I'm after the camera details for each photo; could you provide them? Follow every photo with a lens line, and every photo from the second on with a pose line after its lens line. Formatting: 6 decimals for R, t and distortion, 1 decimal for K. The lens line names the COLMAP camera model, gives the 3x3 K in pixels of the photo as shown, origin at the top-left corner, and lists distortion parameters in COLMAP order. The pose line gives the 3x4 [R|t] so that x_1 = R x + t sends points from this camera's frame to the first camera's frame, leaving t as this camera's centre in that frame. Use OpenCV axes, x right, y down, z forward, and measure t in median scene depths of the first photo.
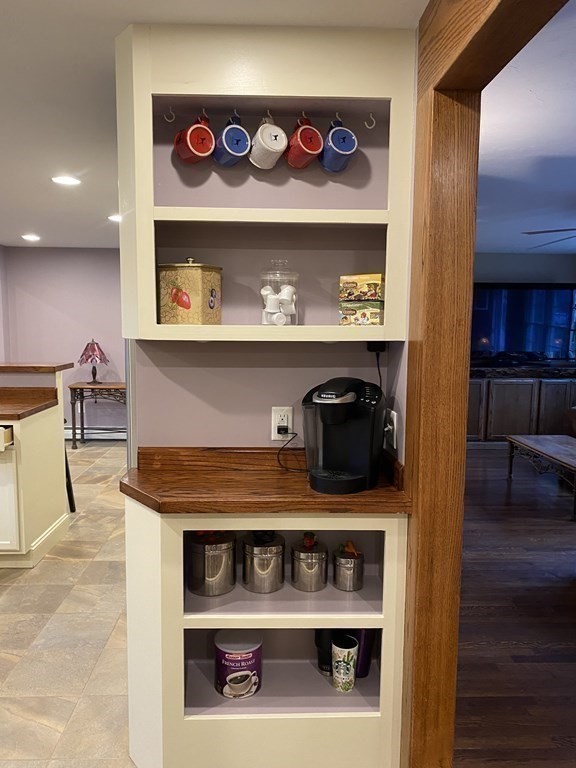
lens RADIAL K [[586.4, 0, 276.7], [0, 586.4, 399.3], [0, 0, 1]] dist [0.036790, -0.034079]
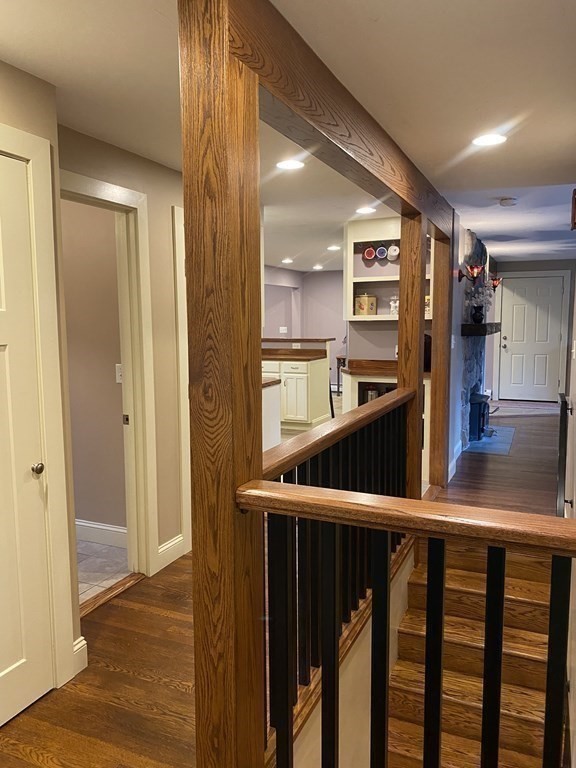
lens RADIAL K [[586.4, 0, 287.3], [0, 586.4, 384.1], [0, 0, 1]] dist [0.036790, -0.034079]
pose [[0.903811, 0.026358, -0.427119, 0.769127], [-0.033860, 0.999377, -0.009978, 0.260606], [0.426590, 0.023481, 0.904140, -1.824012]]
